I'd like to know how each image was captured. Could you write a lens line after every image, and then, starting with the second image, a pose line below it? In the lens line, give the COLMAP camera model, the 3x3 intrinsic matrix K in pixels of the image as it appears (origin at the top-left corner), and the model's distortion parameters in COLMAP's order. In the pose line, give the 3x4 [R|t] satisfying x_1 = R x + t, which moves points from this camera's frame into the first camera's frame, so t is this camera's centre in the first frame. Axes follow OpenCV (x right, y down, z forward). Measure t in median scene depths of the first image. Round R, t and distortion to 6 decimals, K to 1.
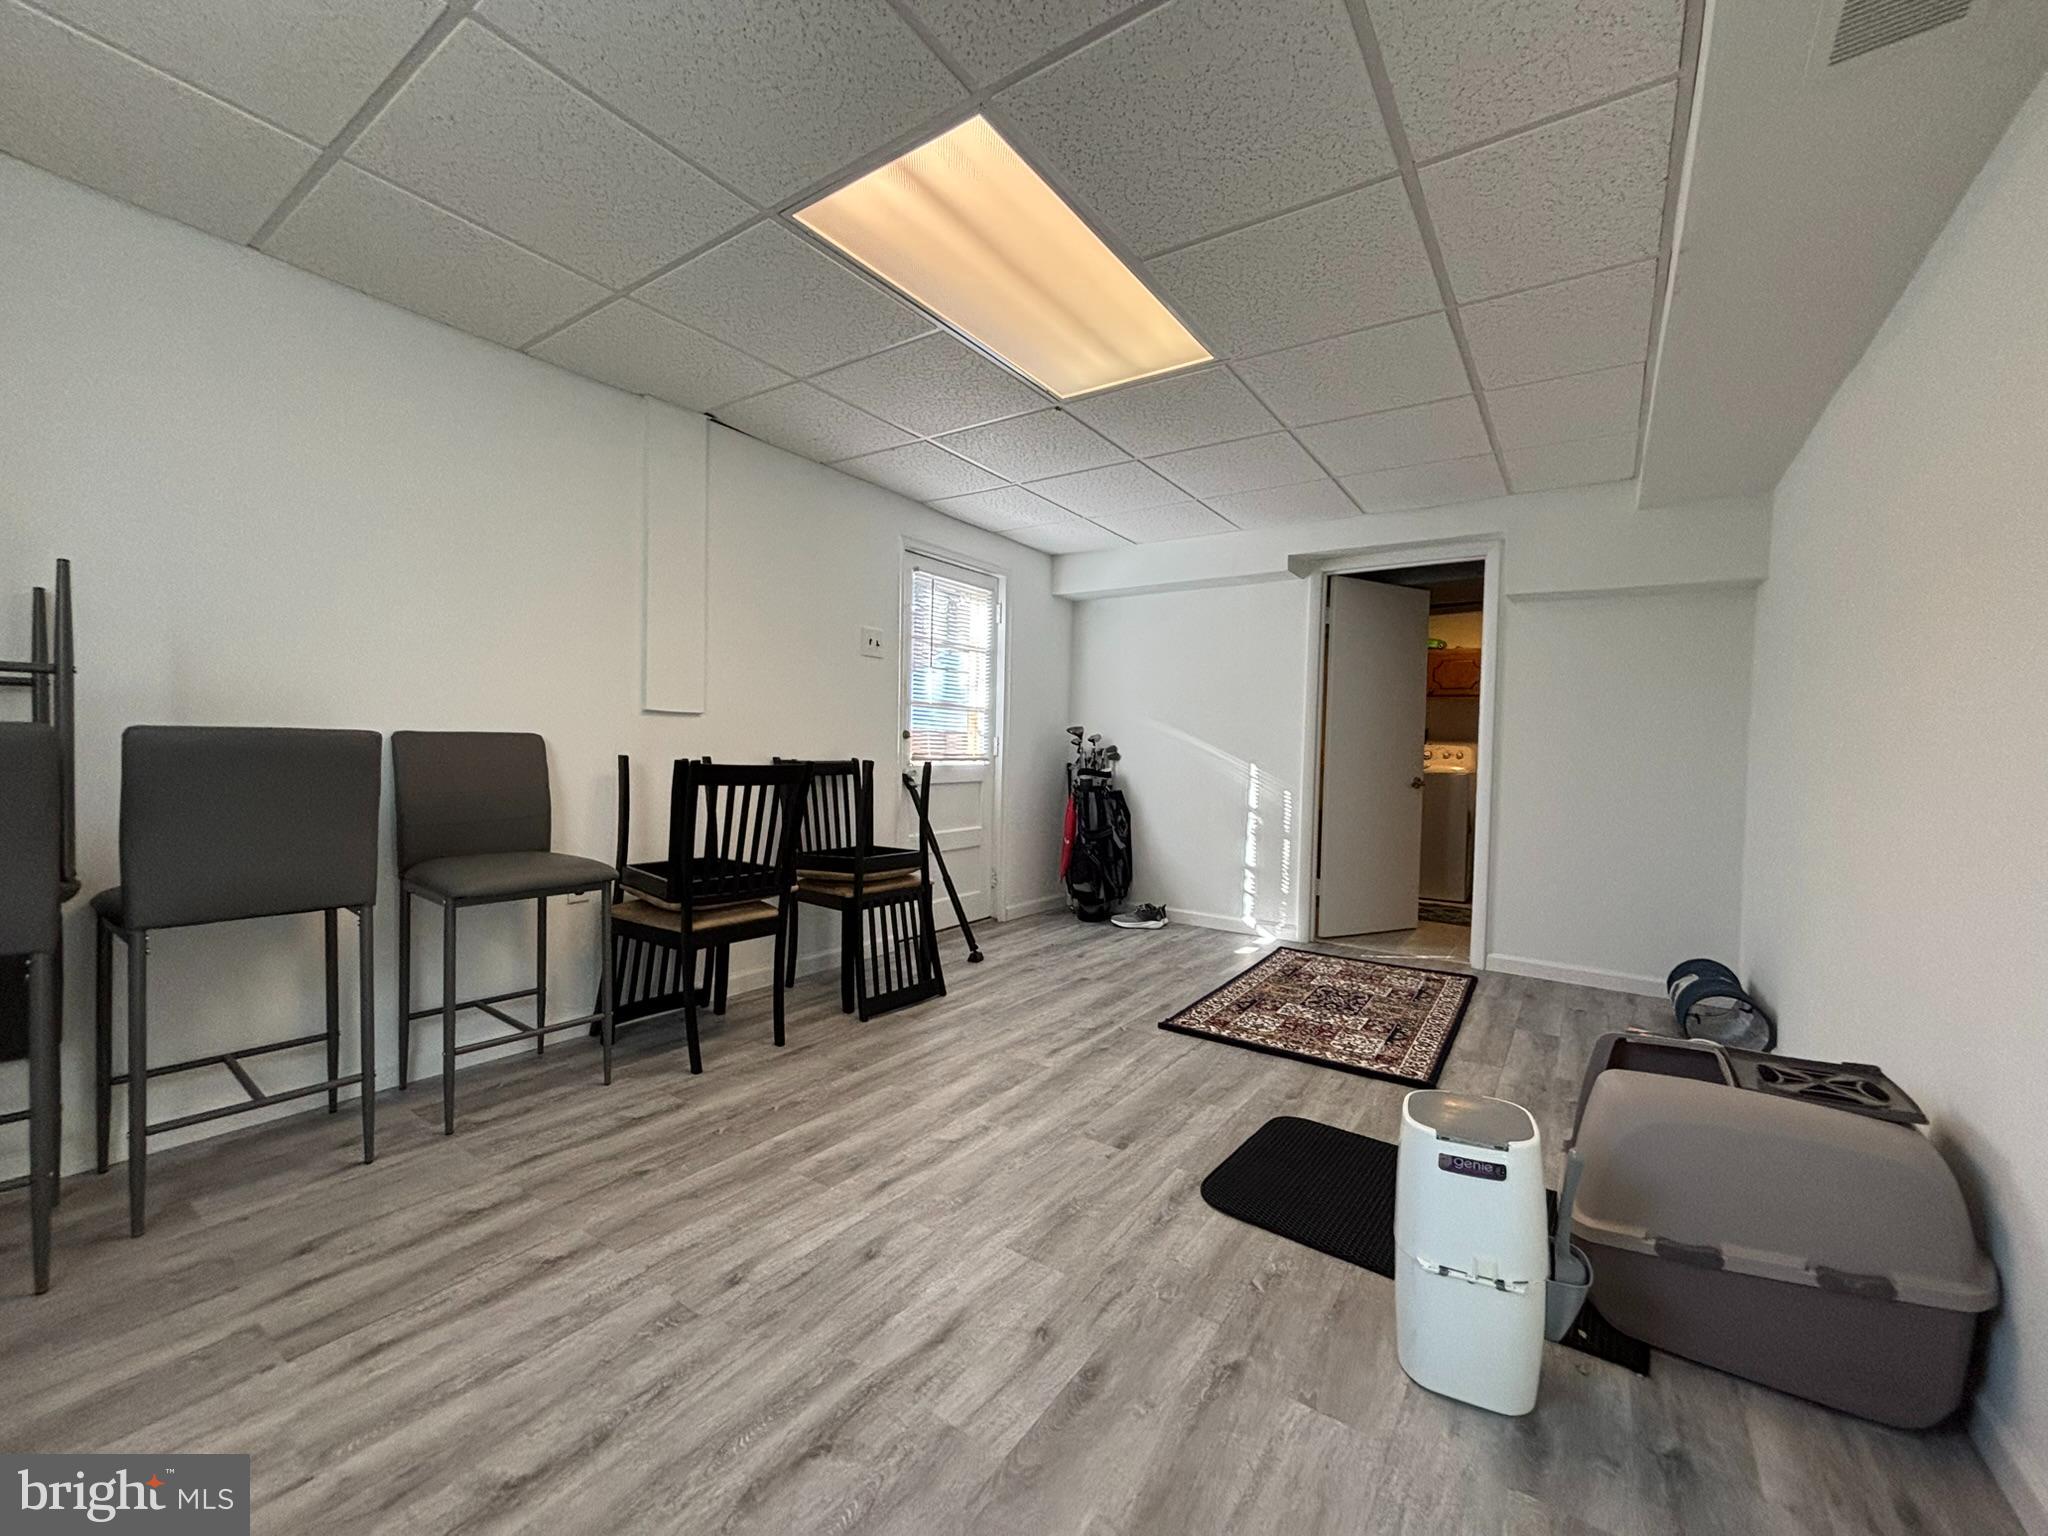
lens RADIAL K [[821.5, 0, 1026.3], [0, 821.5, 766.4], [0, 0, 1]] dist [0.019765, -0.009779]
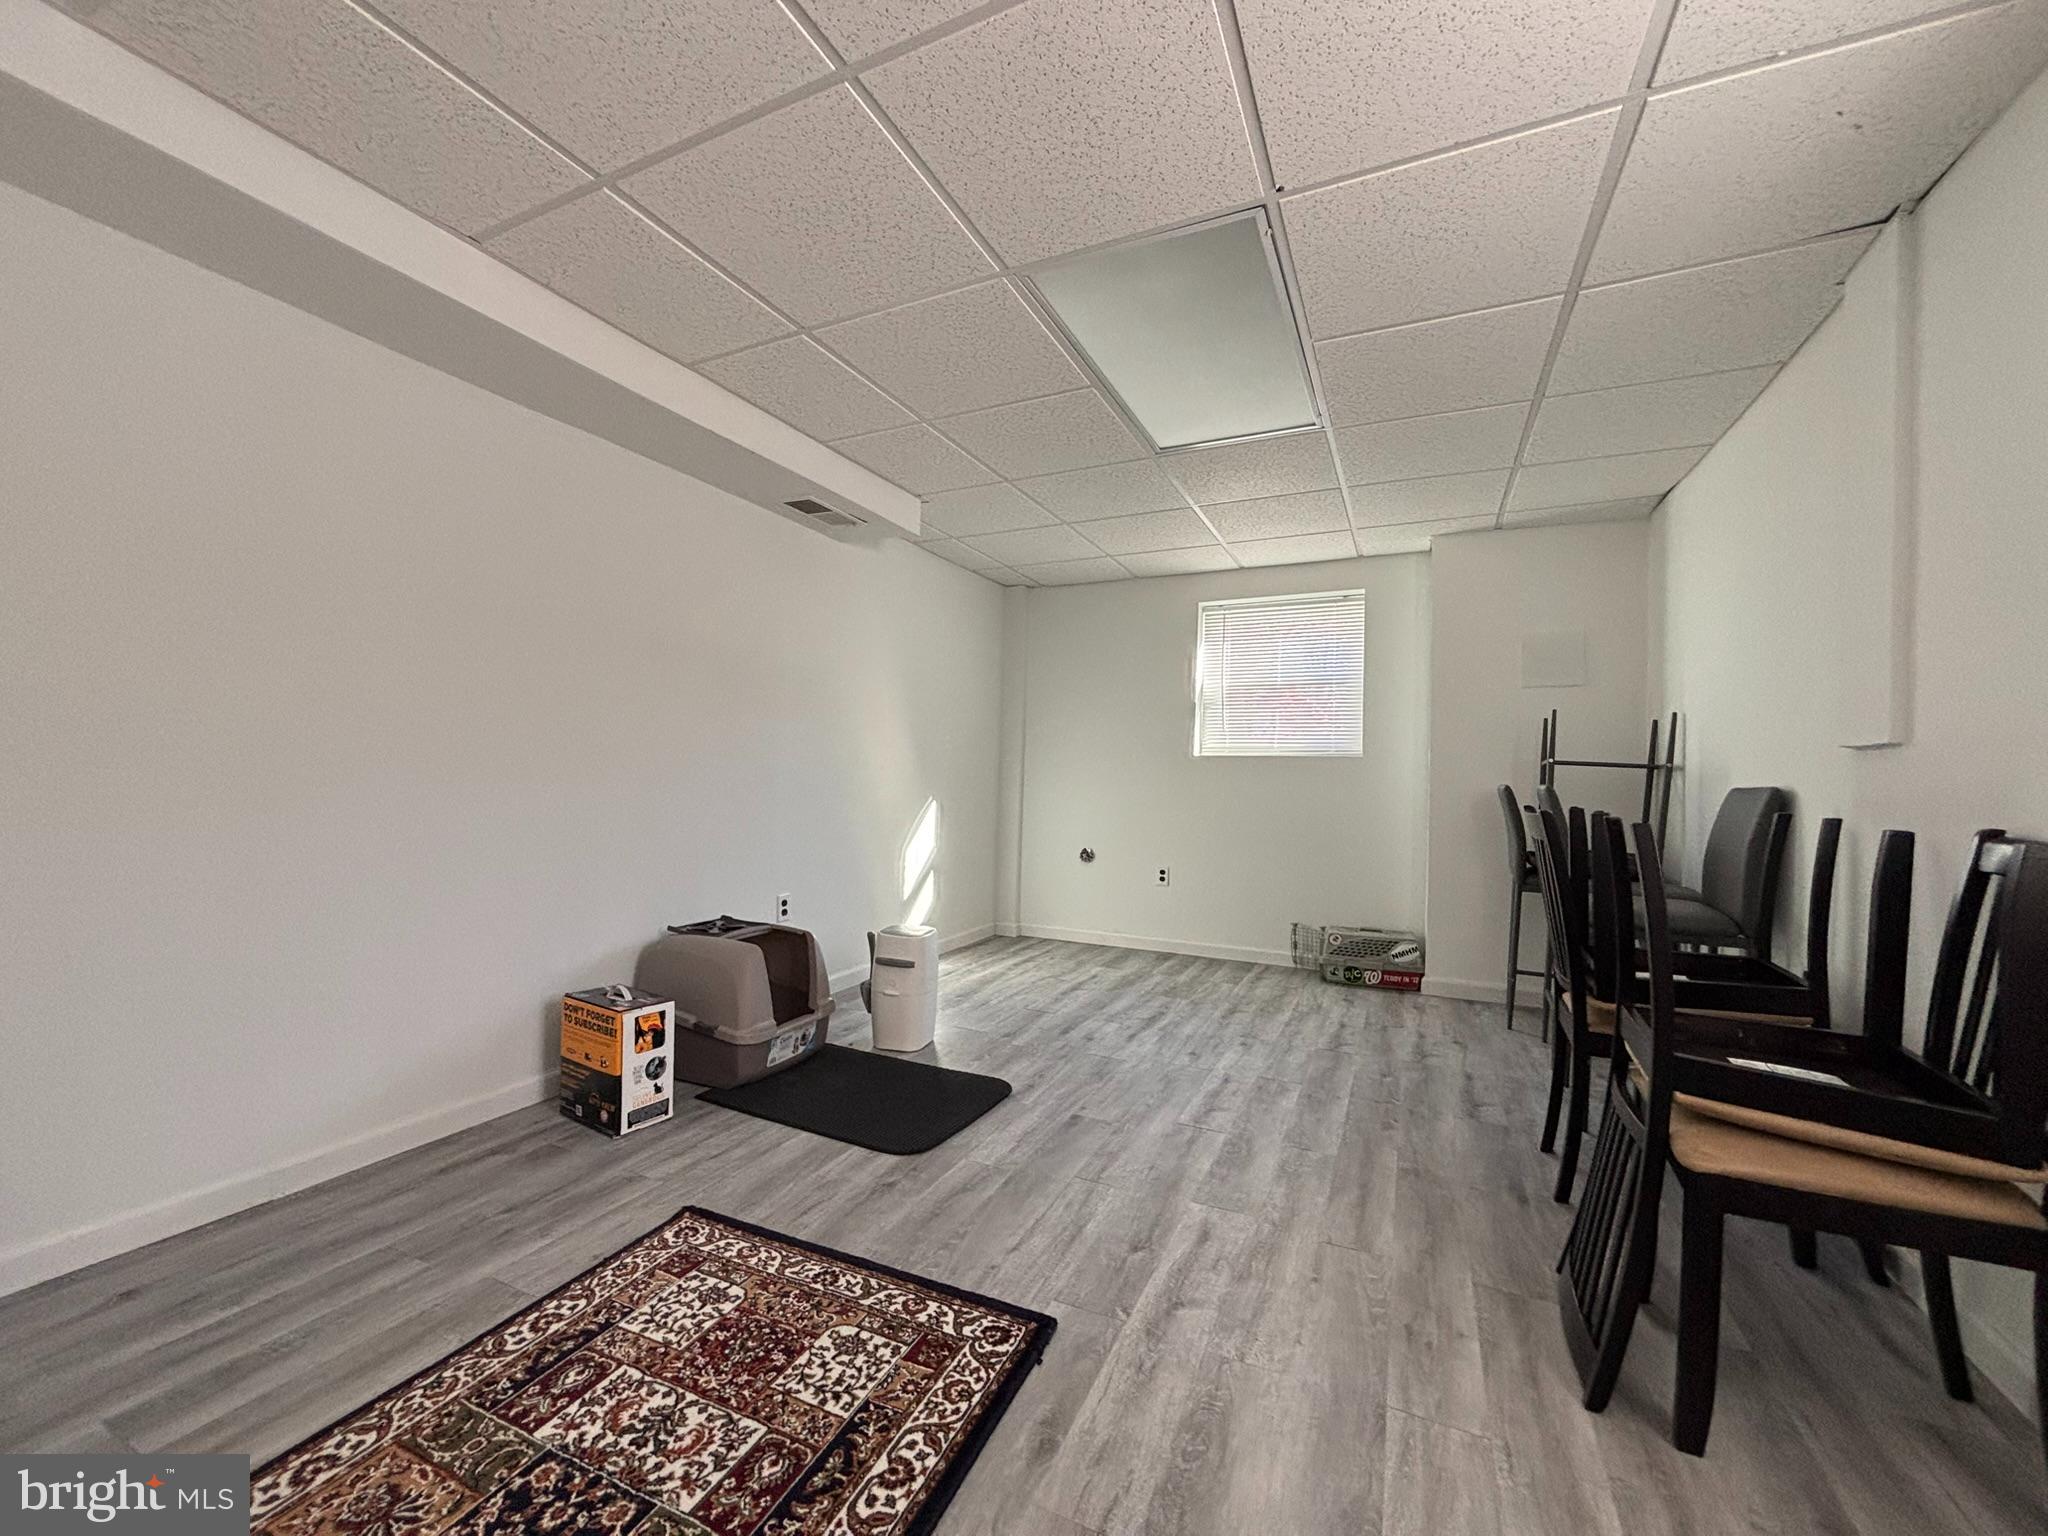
lens RADIAL K [[821.5, 0, 1026.3], [0, 821.5, 766.4], [0, 0, 1]] dist [0.019765, -0.009779]
pose [[-0.985218, -0.047875, -0.164478, 0.345783], [-0.049655, 0.998744, 0.006721, -0.031196], [0.163950, 0.014789, -0.986358, 1.852624]]
